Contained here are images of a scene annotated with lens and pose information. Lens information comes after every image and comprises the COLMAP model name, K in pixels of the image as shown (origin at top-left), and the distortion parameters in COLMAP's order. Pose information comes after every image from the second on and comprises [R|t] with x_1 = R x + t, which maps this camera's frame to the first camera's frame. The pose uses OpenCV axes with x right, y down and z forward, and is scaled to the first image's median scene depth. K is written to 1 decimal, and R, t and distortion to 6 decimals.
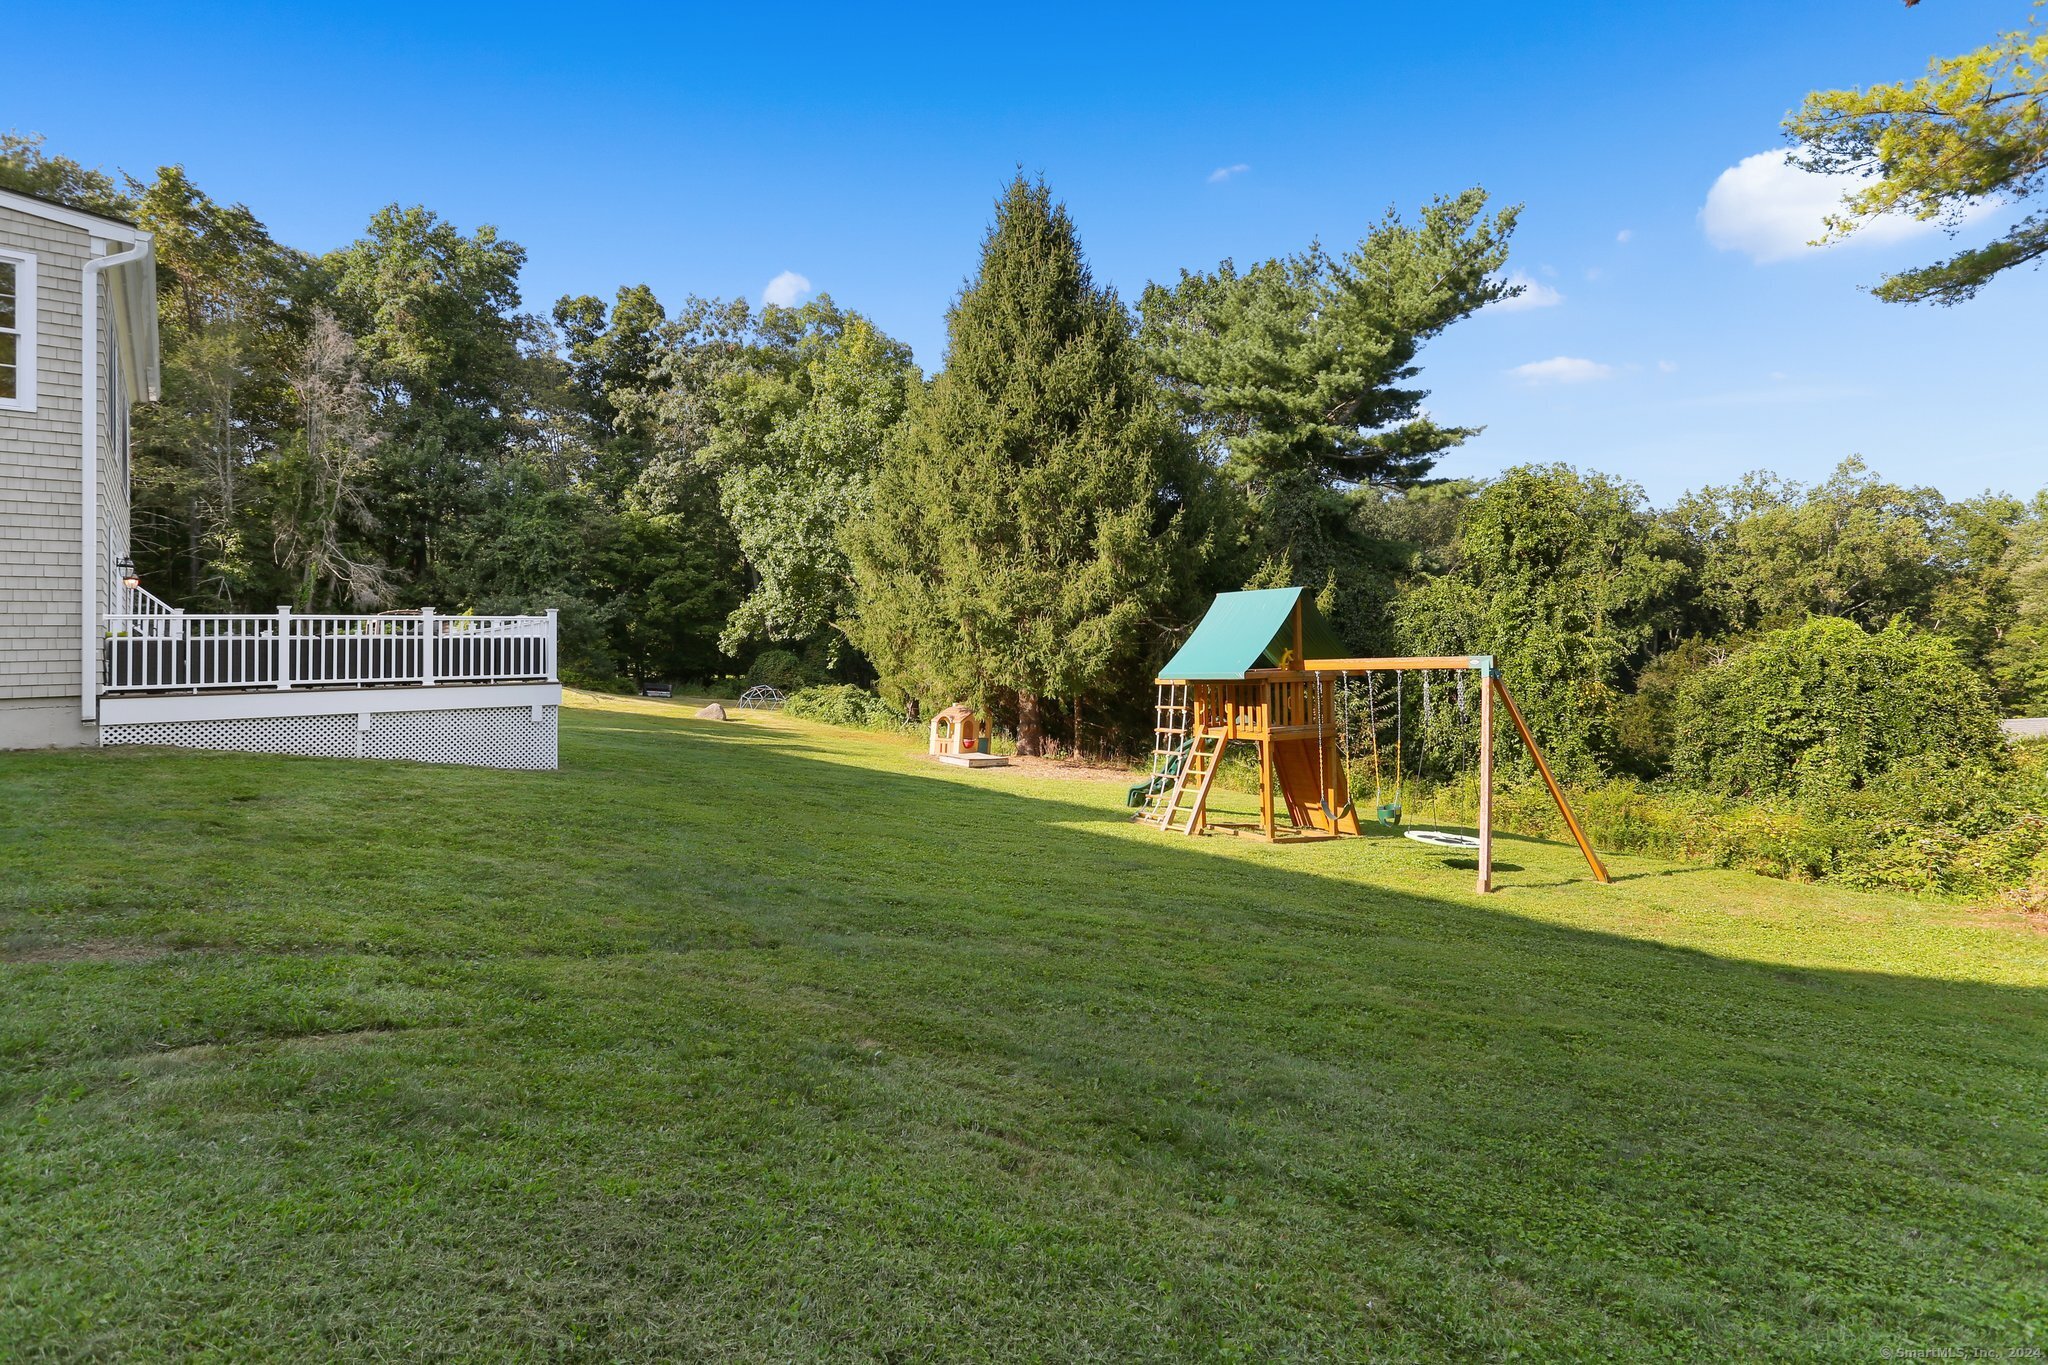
lens RADIAL K [[1003.1, 0, 1021.9], [0, 1003.1, 622.7], [0, 0, 1]] dist [0.000193, -0.000056]
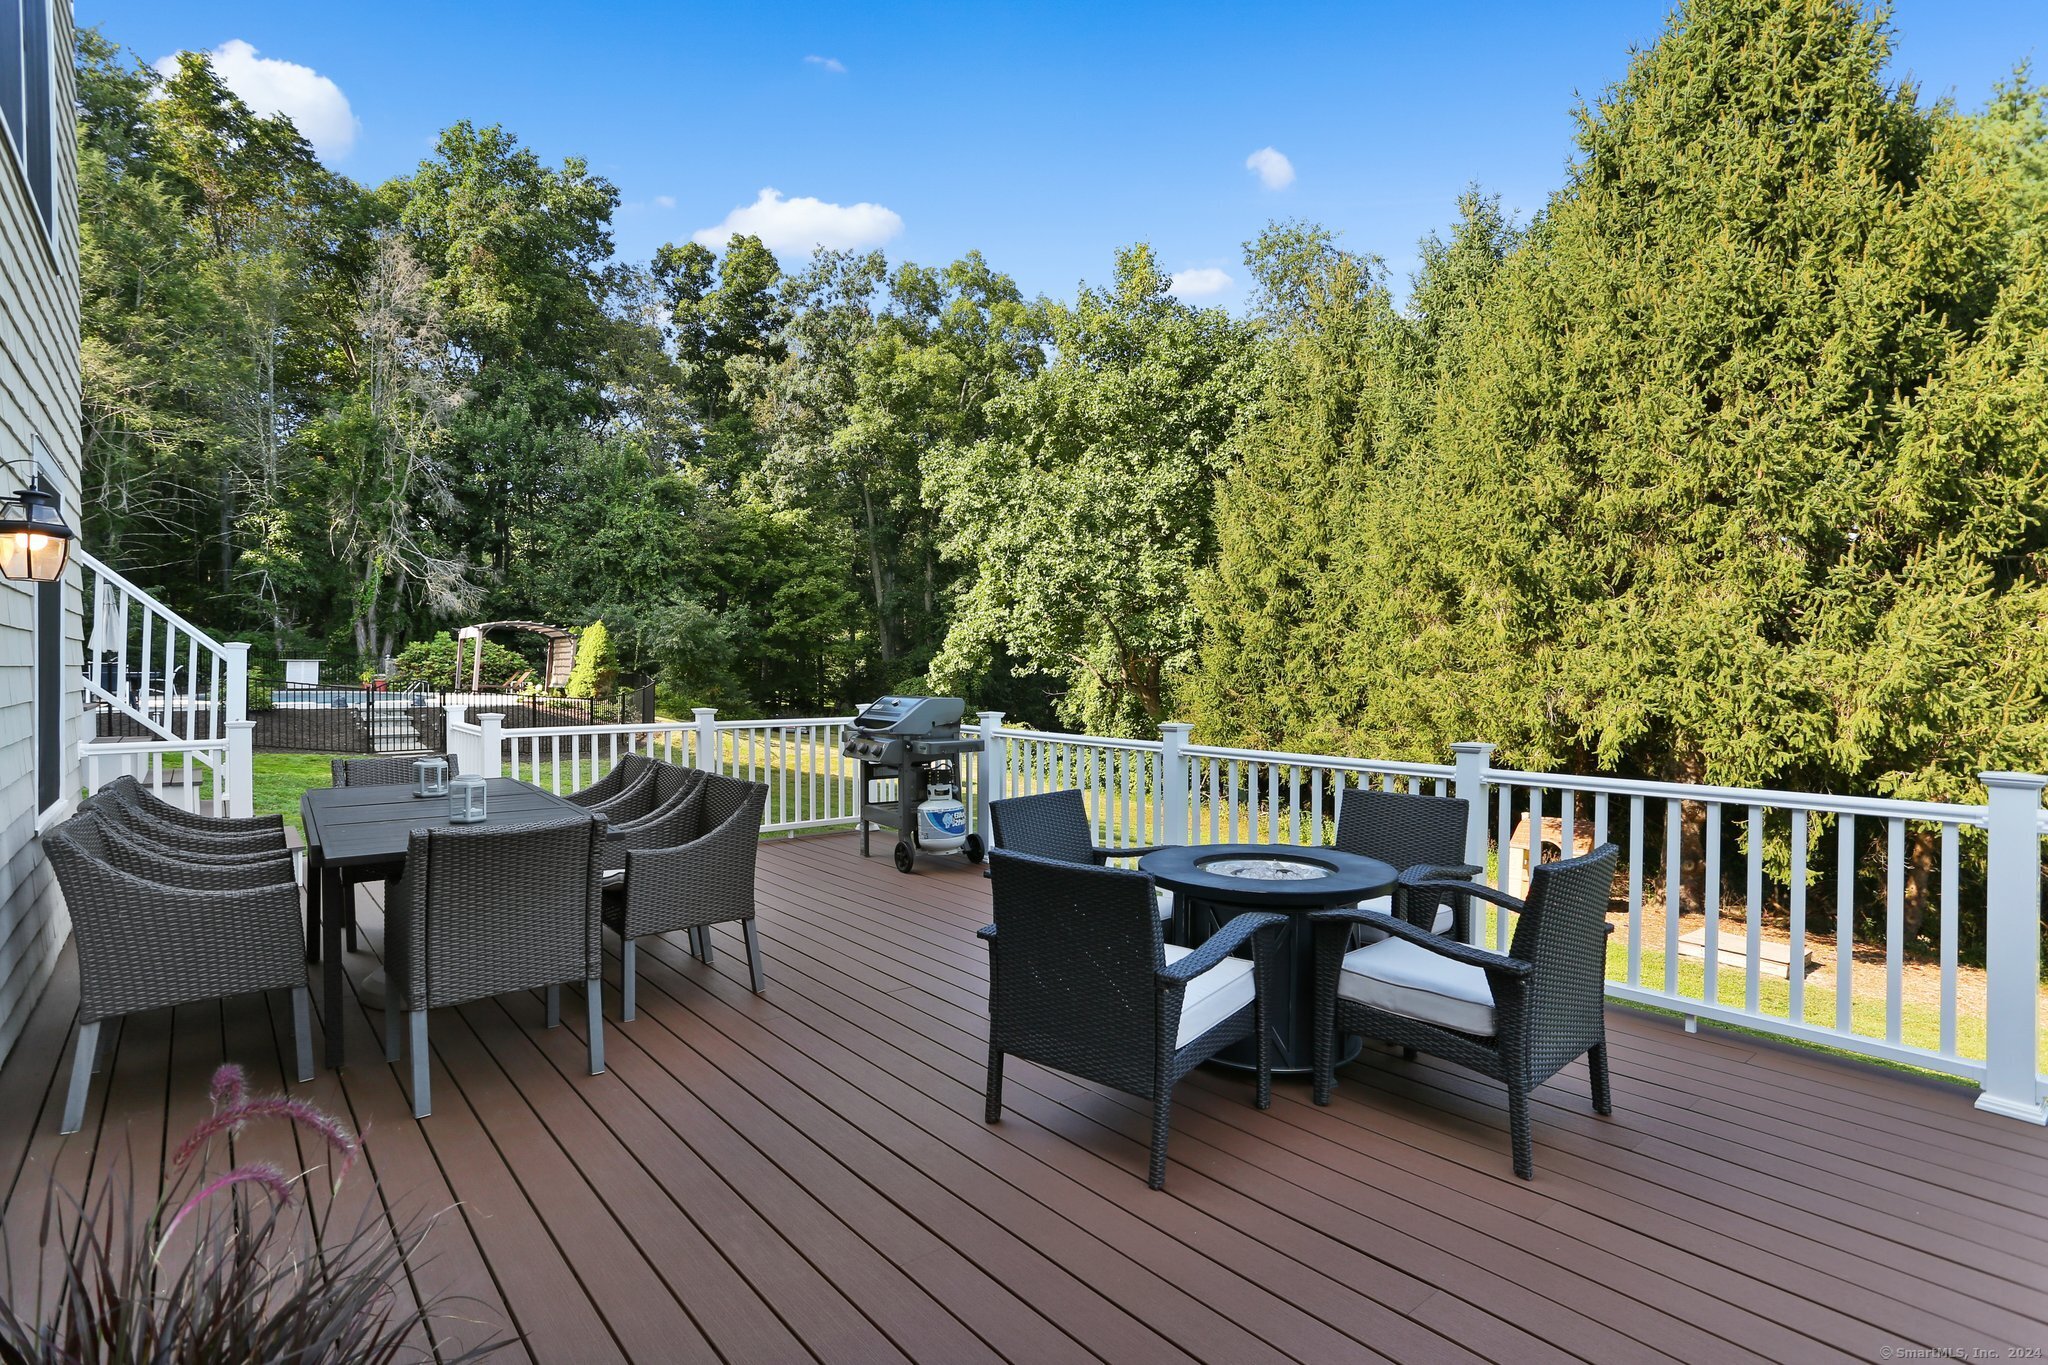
lens RADIAL K [[961.0, 0, 1024.0], [0, 961.0, 682.5], [0, 0, 1]] dist [-0.028219, 0.009236]
pose [[0.999525, 0.027036, 0.014797, -0.177289], [-0.027702, 0.998518, 0.046843, -0.008107], [-0.013508, -0.047231, 0.998793, 0.208439]]
